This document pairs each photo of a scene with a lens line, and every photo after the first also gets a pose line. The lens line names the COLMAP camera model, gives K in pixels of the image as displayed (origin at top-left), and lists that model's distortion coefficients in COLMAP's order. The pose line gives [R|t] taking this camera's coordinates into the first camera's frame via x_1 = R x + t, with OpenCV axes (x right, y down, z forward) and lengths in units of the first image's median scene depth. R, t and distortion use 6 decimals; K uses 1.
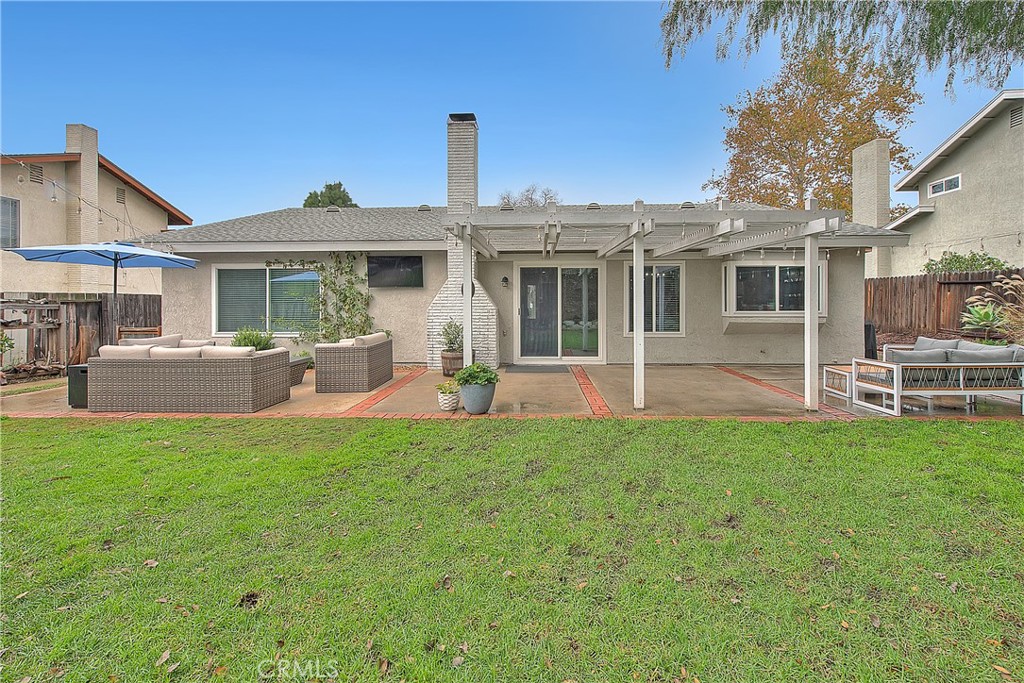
lens RADIAL K [[420.6, 0, 546.8], [0, 420.6, 315.5], [0, 0, 1]] dist [0.002272, -0.002088]
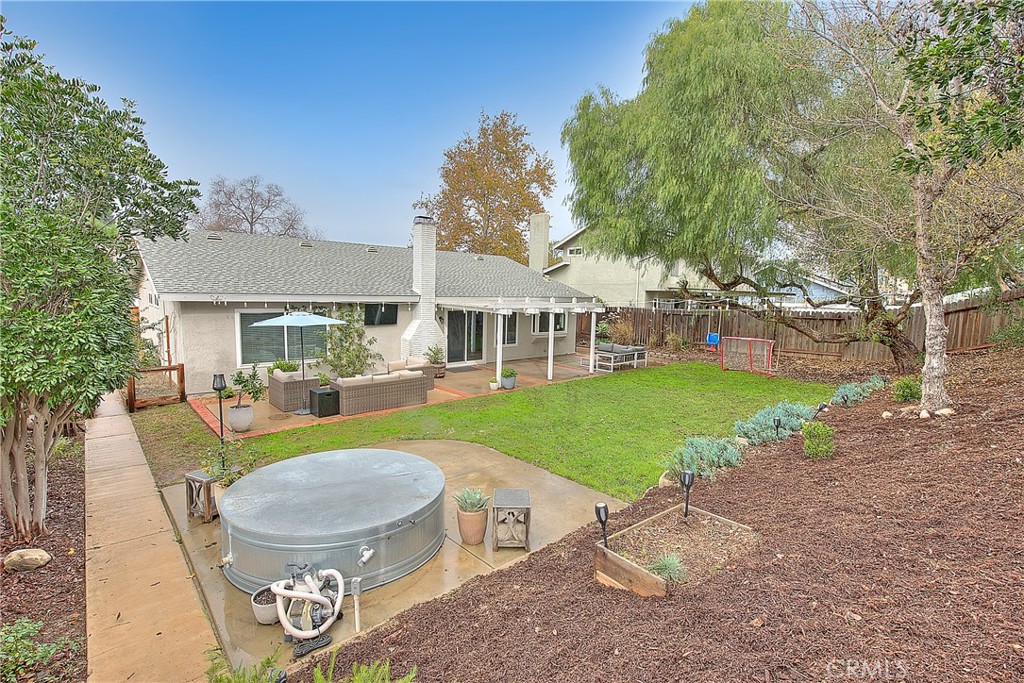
lens RADIAL K [[481.0, 0, 511.9], [0, 481.0, 342.4], [0, 0, 1]] dist [-0.001928, -0.002220]
pose [[0.725475, -0.054536, 0.686084, -1.228128], [-0.012252, 0.995674, 0.092099, -0.173055], [-0.688139, -0.075221, 0.721669, -0.610339]]
